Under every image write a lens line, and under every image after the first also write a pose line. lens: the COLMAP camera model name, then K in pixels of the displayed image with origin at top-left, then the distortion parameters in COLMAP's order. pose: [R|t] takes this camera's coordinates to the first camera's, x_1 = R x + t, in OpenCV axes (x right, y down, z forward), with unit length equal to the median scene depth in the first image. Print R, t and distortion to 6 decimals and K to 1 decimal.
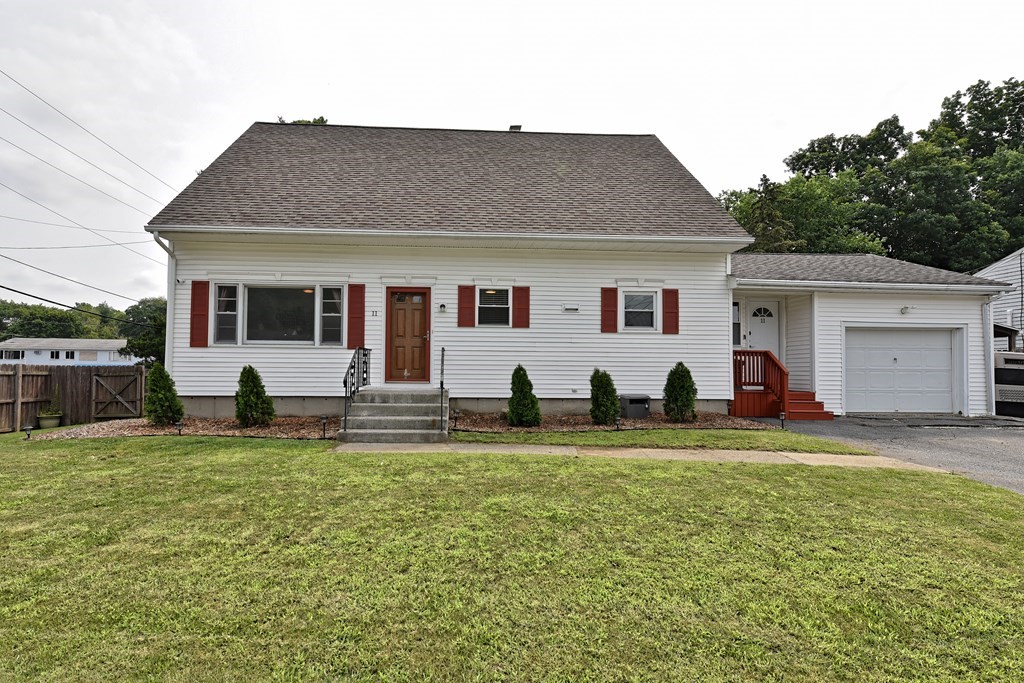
lens RADIAL K [[433.7, 0, 514.2], [0, 433.7, 353.4], [0, 0, 1]] dist [0.000957, -0.000005]
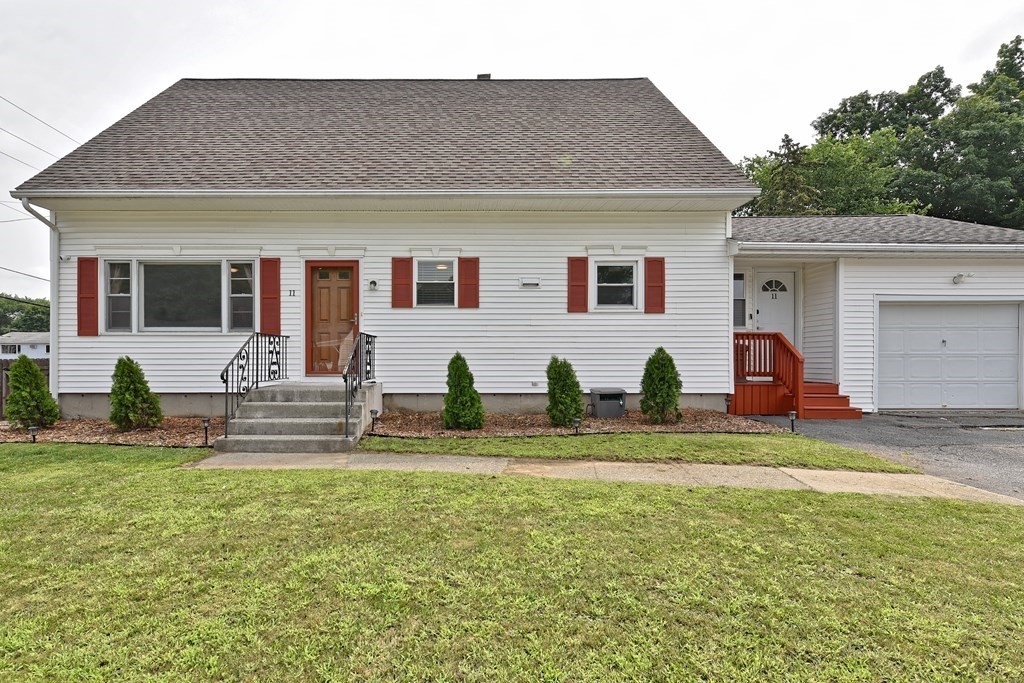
lens RADIAL K [[438.1, 0, 511.8], [0, 438.1, 357.5], [0, 0, 1]] dist [0.000808, -0.000211]
pose [[0.998879, -0.009231, -0.046425, 0.135890], [0.010717, 0.999435, 0.031847, 0.009160], [0.046105, -0.032309, 0.998414, 0.175058]]
